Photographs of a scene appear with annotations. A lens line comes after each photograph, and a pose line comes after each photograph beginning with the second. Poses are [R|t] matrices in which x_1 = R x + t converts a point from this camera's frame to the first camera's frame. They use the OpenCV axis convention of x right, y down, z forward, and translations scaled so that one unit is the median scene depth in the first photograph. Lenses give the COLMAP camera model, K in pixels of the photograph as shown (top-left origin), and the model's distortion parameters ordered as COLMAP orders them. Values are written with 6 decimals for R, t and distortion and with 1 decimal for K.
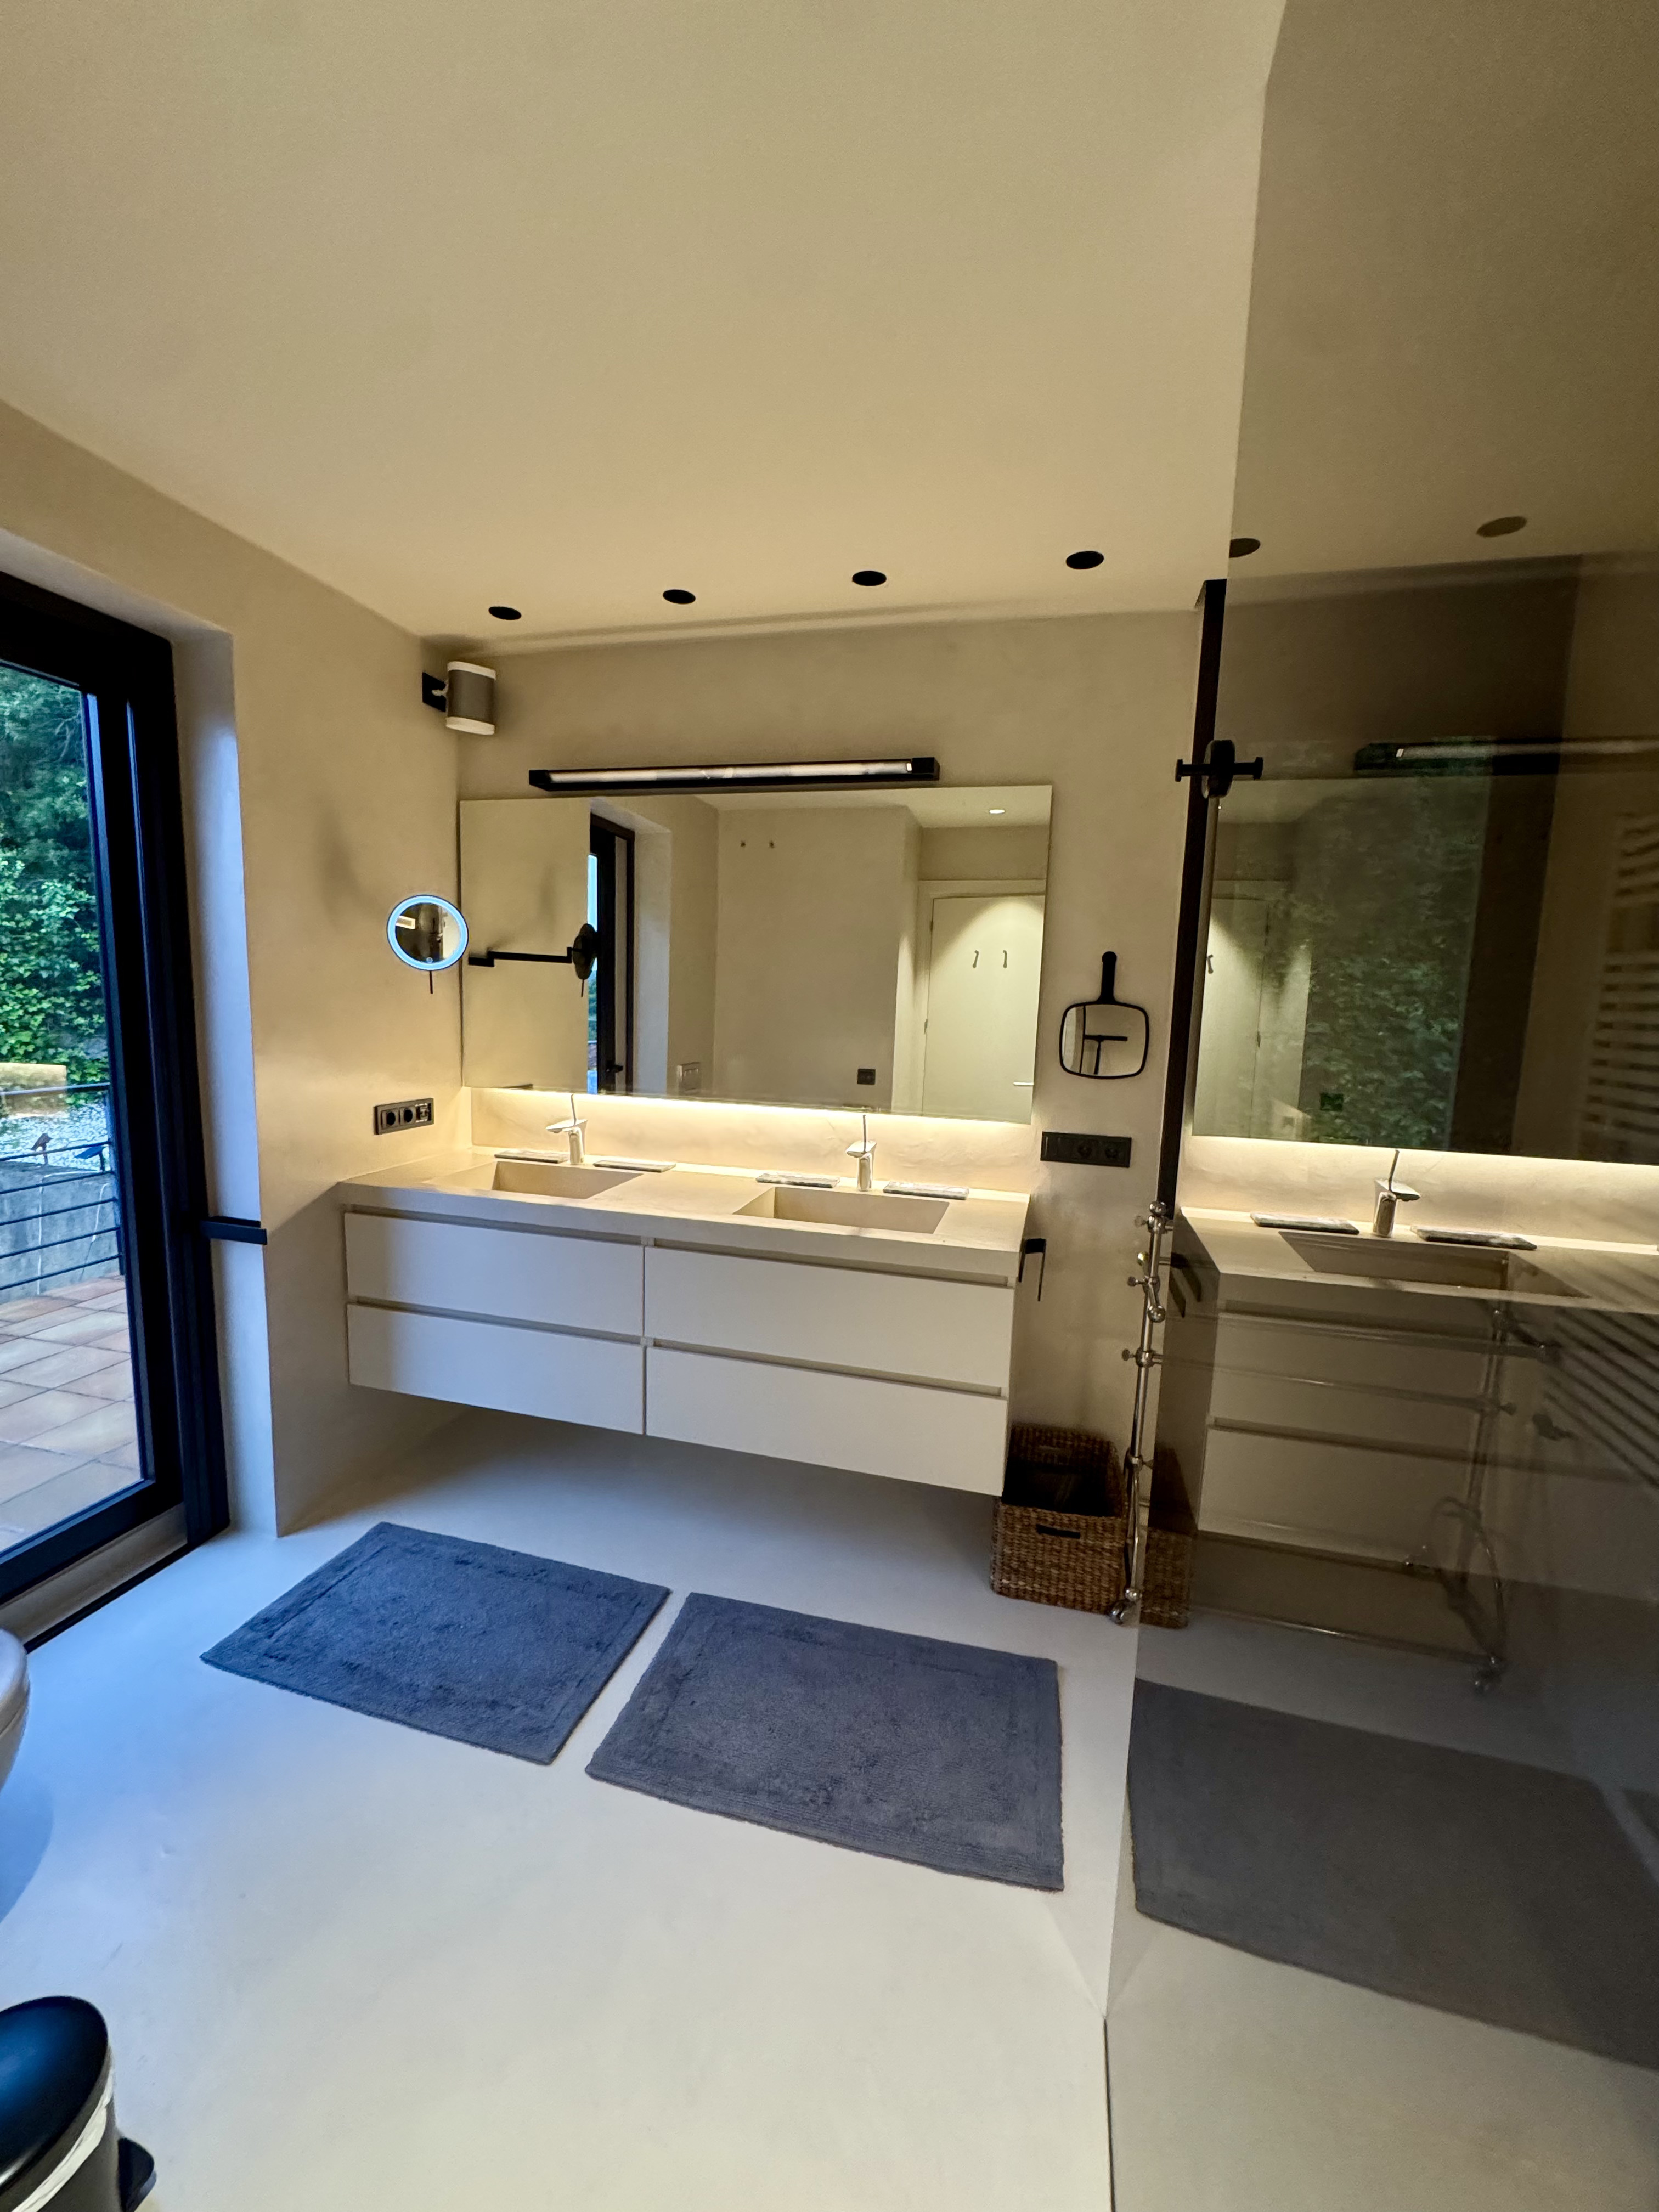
lens RADIAL K [[882.2, 0, 821.9], [0, 882.2, 1107.6], [0, 0, 1]] dist [-0.007787, 0.000038]
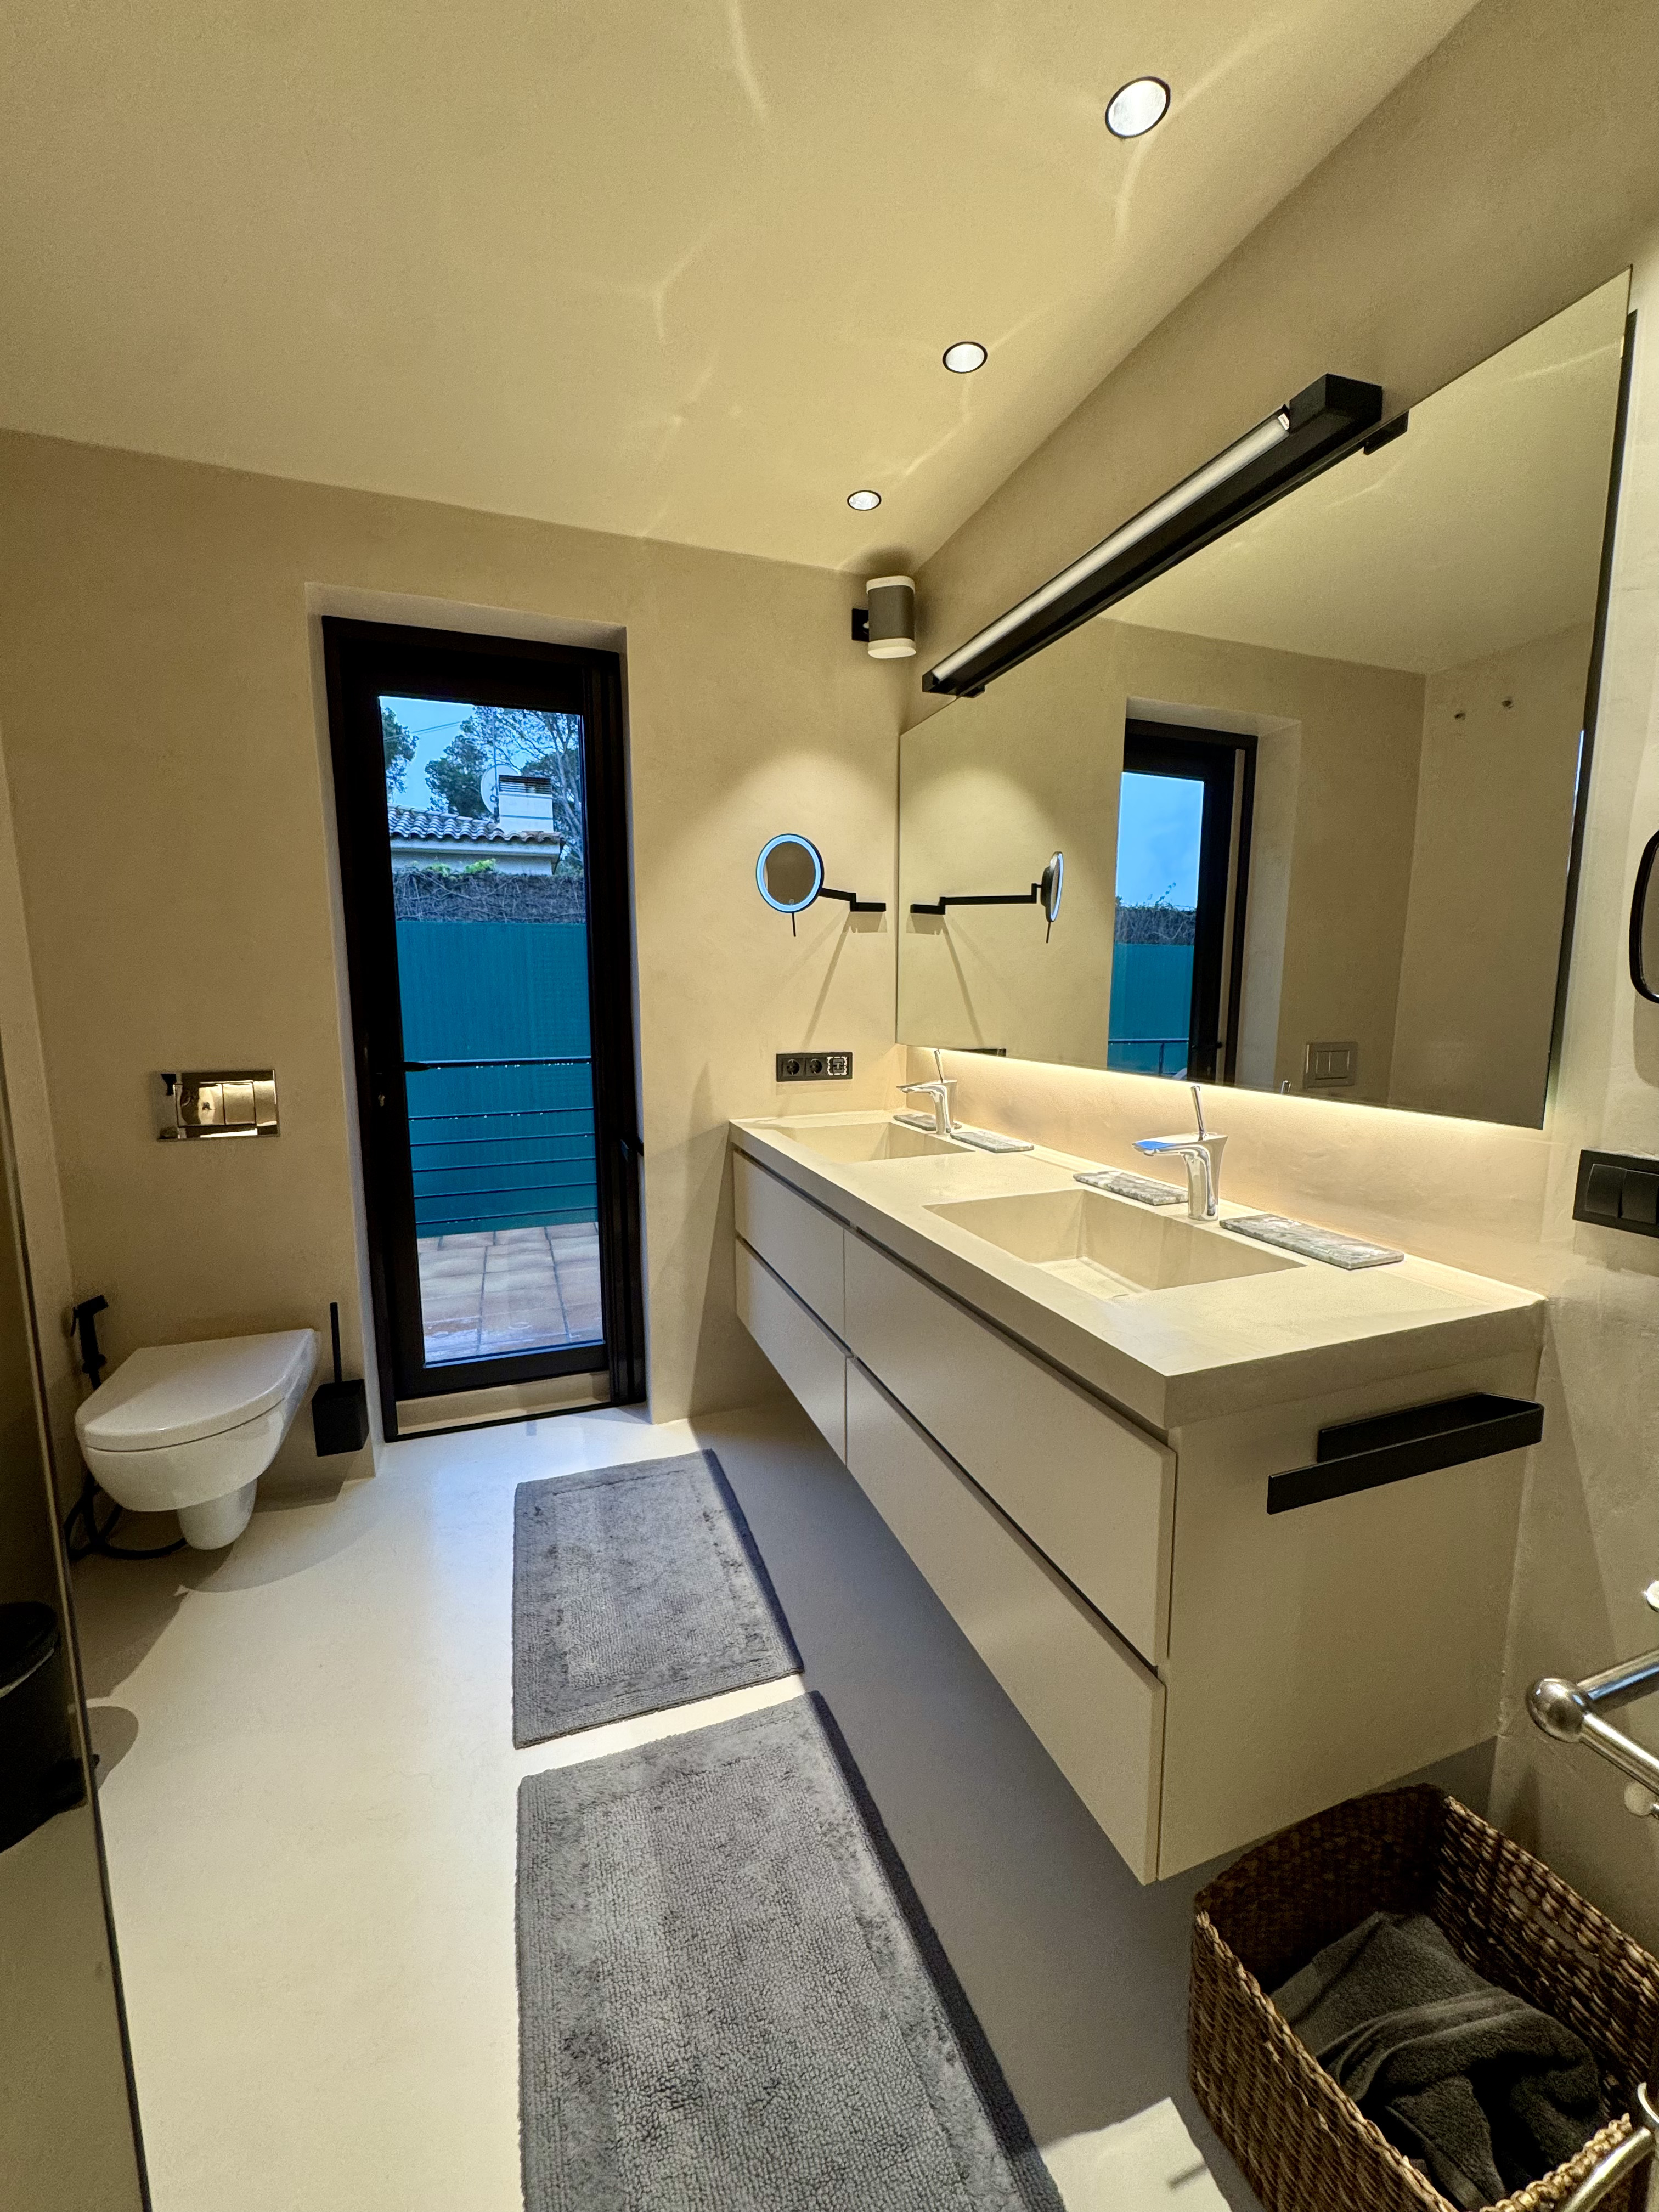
lens RADIAL K [[882.2, 0, 823.5], [0, 882.2, 1107.3], [0, 0, 1]] dist [-0.007787, 0.000038]
pose [[0.557704, 0.073974, -0.826737, 0.364695], [-0.089854, 0.995548, 0.028464, 0.026301], [0.825162, 0.058411, 0.561868, 0.459609]]
